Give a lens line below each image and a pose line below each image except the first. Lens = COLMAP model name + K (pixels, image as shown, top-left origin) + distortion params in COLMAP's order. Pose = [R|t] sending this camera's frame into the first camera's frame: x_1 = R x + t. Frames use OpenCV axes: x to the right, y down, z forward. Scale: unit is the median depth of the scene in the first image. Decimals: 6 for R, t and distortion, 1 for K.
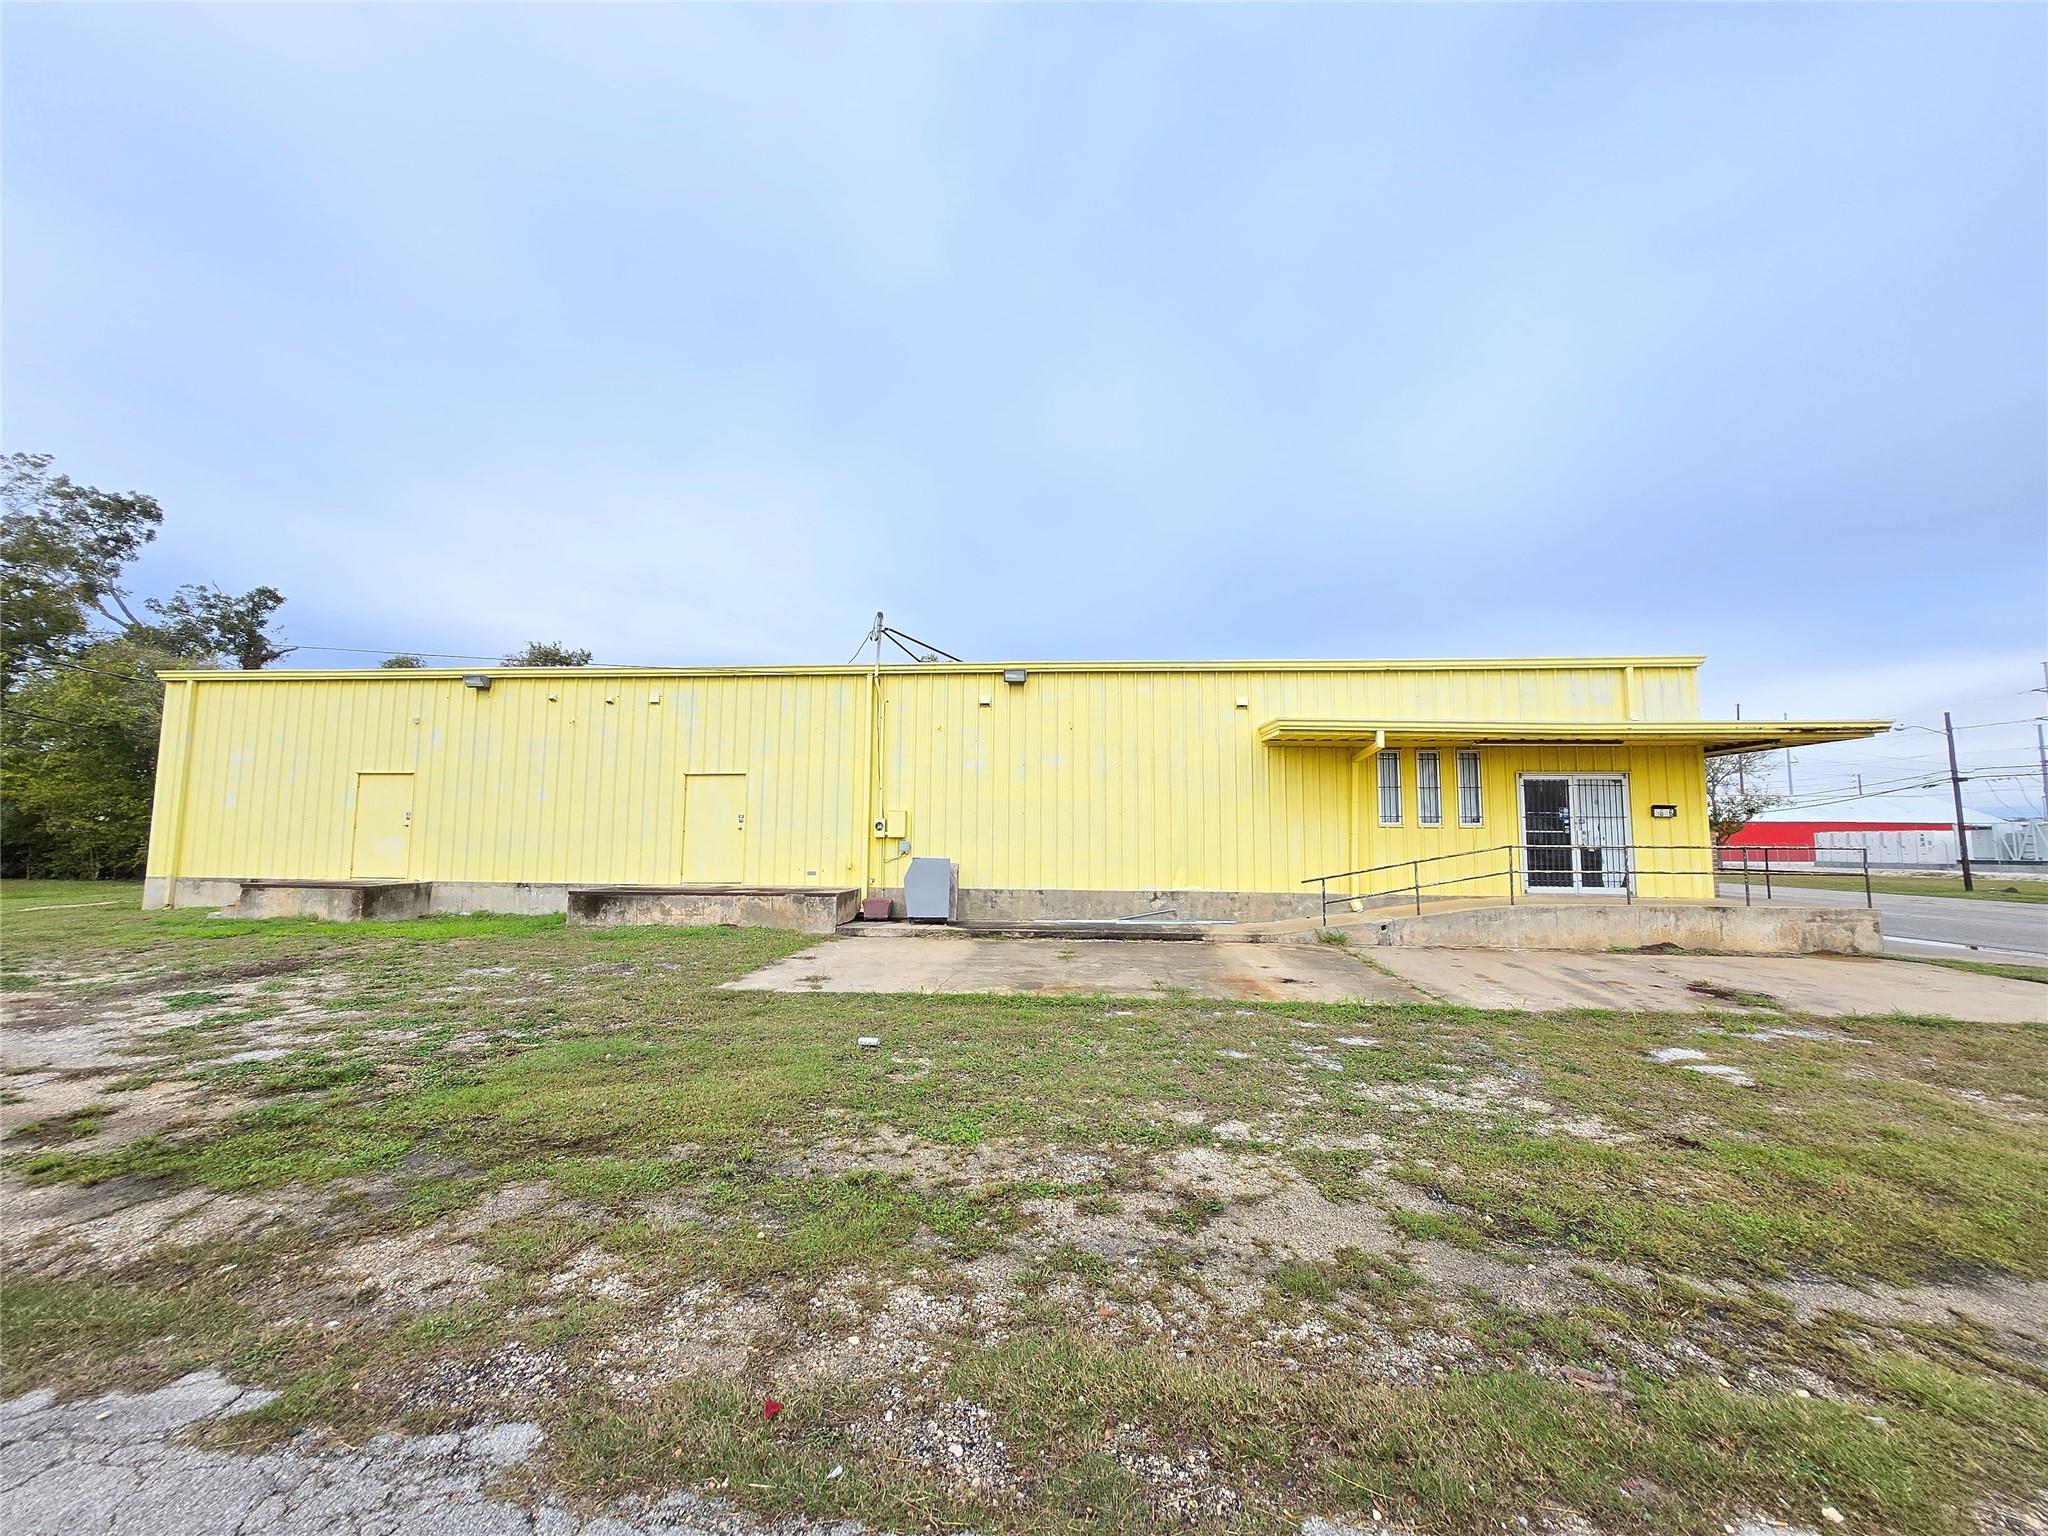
lens RADIAL K [[801.0, 0, 1030.0], [0, 801.0, 766.9], [0, 0, 1]] dist [0.000795, -0.000320]
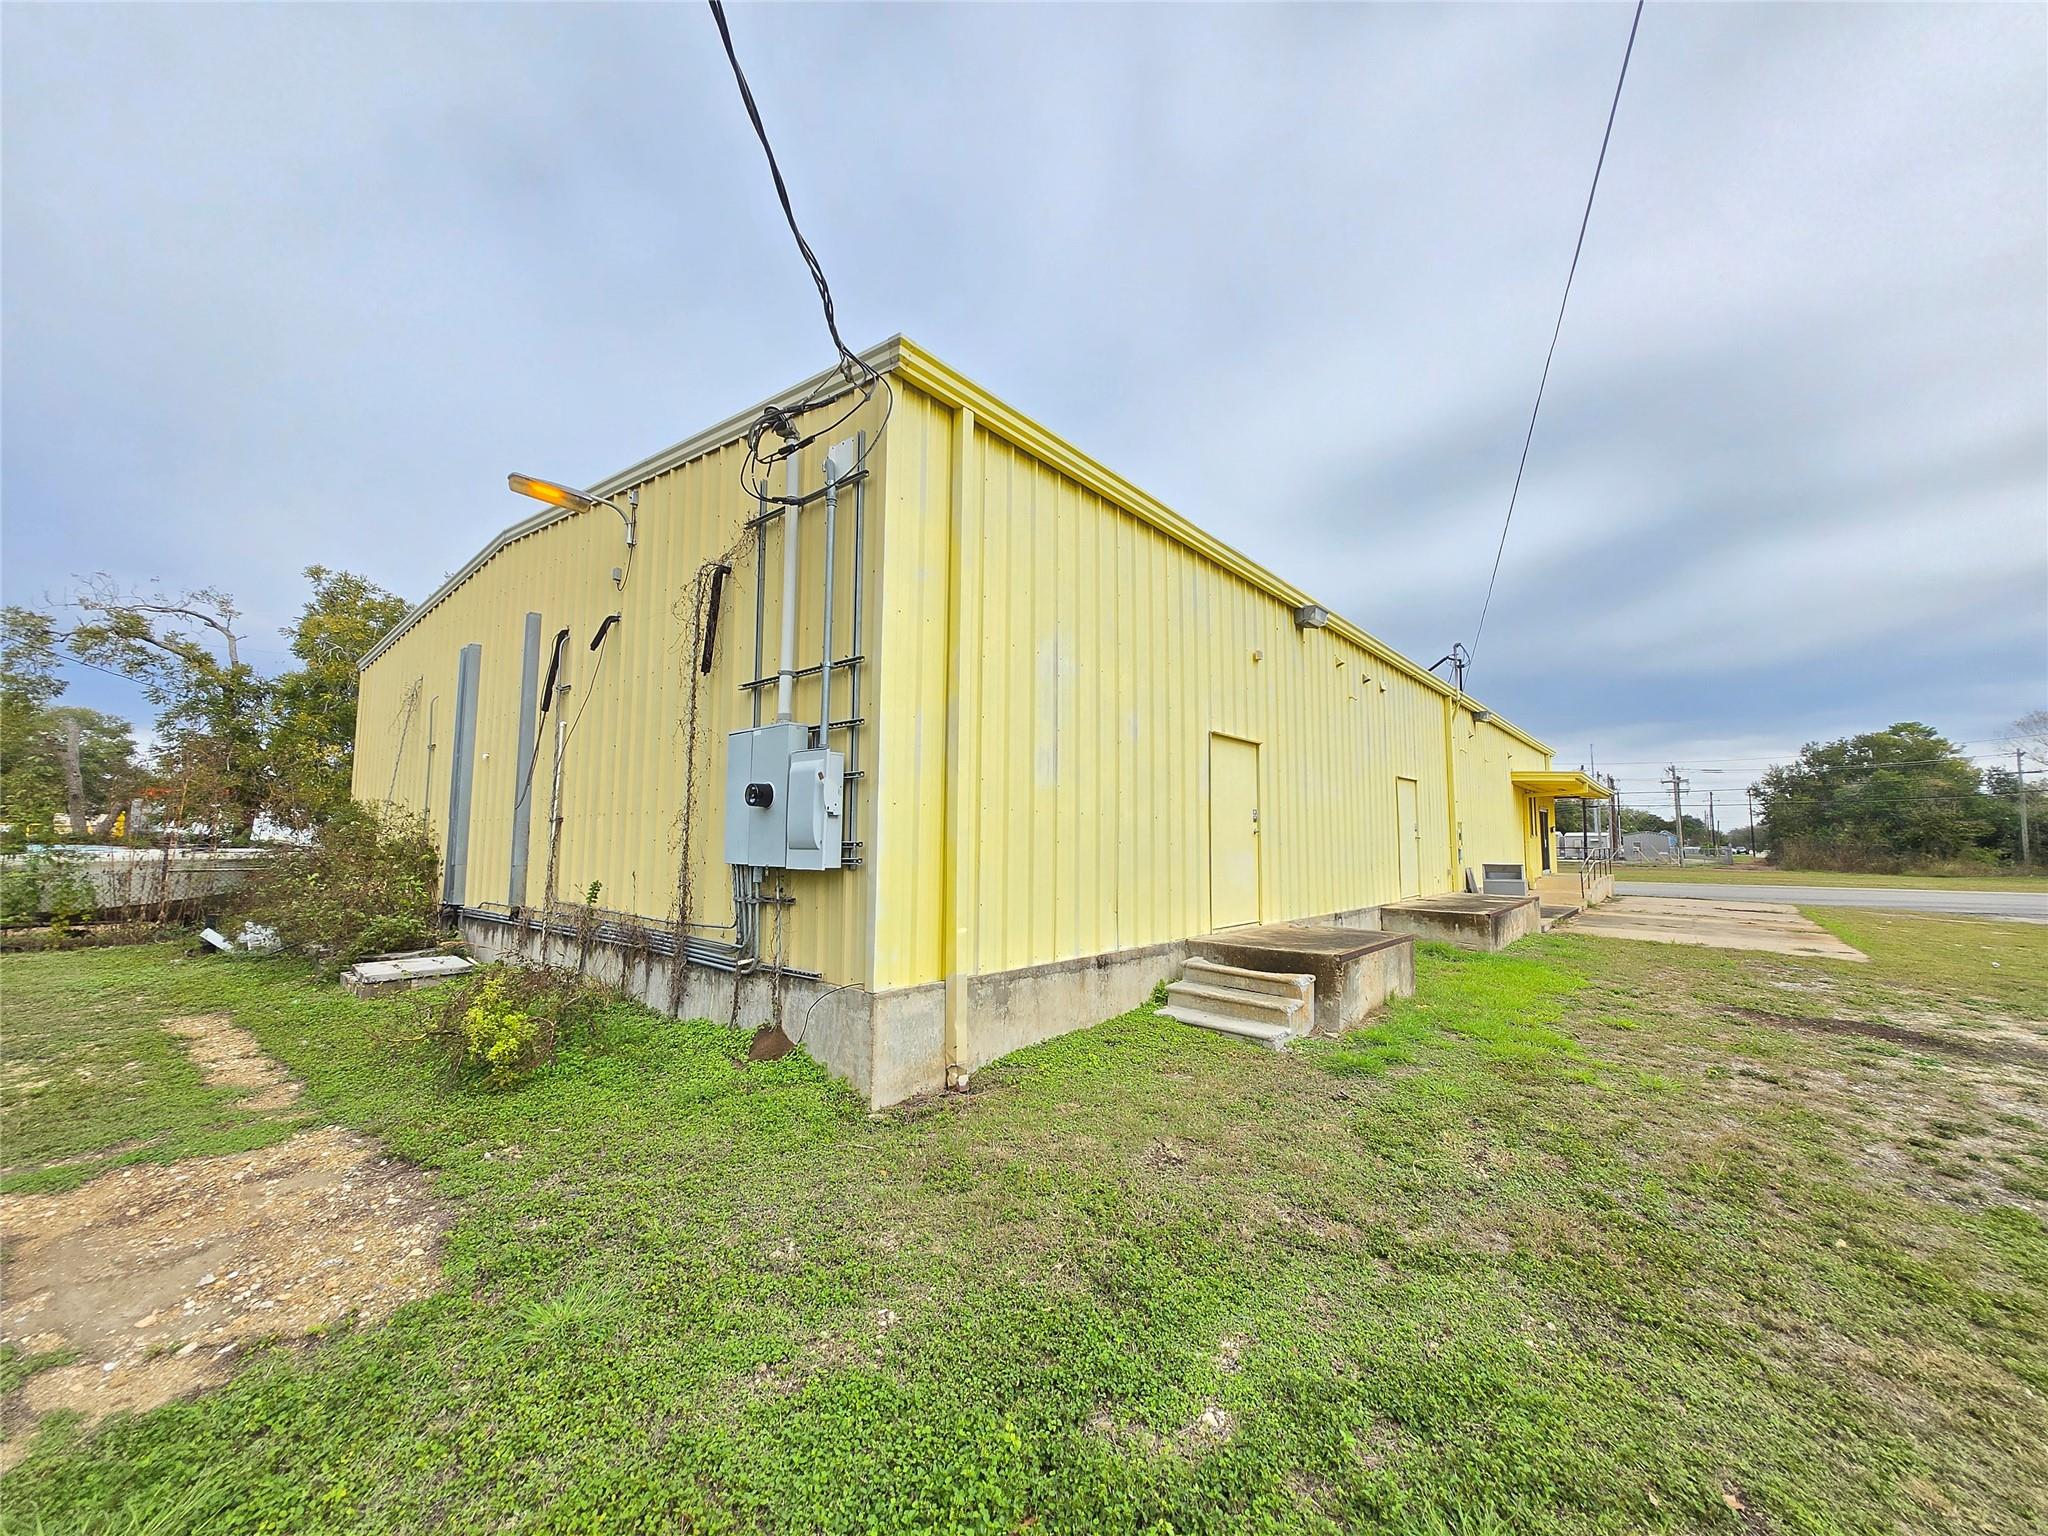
lens RADIAL K [[801.0, 0, 1030.0], [0, 801.0, 766.9], [0, 0, 1]] dist [0.000795, -0.000320]
pose [[0.571761, 0.070326, 0.817401, -1.521376], [-0.076879, 0.996528, -0.031962, 0.063867], [-0.816810, -0.044567, 0.575182, 0.896444]]
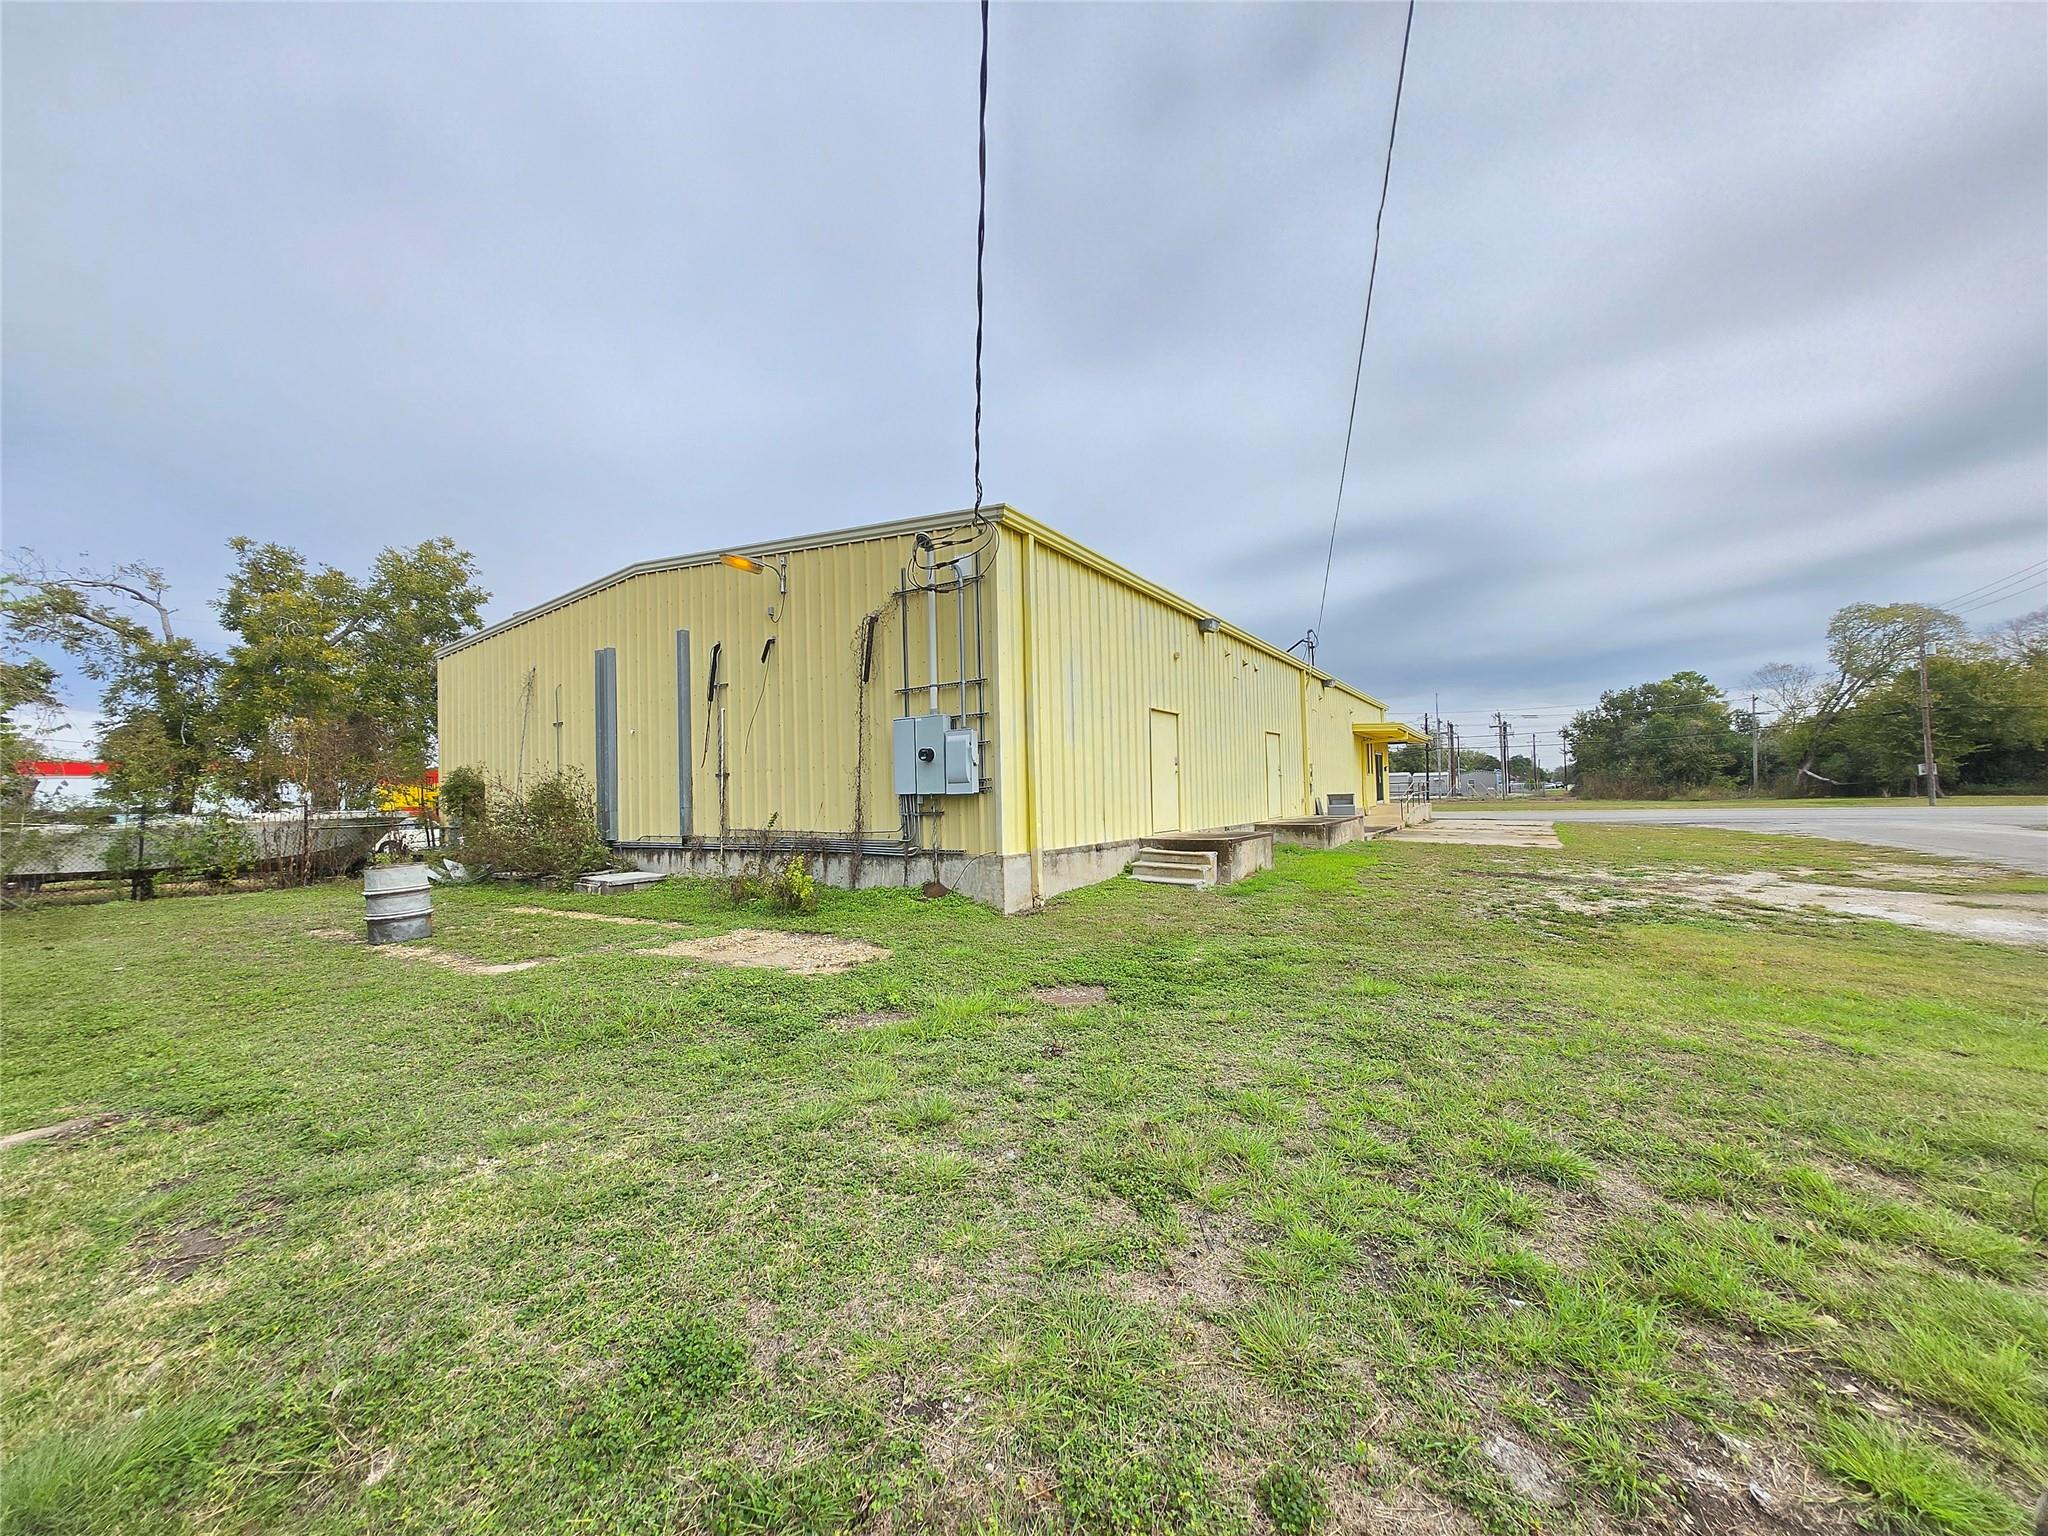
lens RADIAL K [[801.0, 0, 1030.0], [0, 801.0, 766.9], [0, 0, 1]] dist [0.000795, -0.000320]
pose [[0.456352, 0.010347, 0.889739, -1.859569], [-0.054600, 0.998374, 0.016394, 0.069177], [-0.888123, -0.056061, 0.456175, 0.824406]]
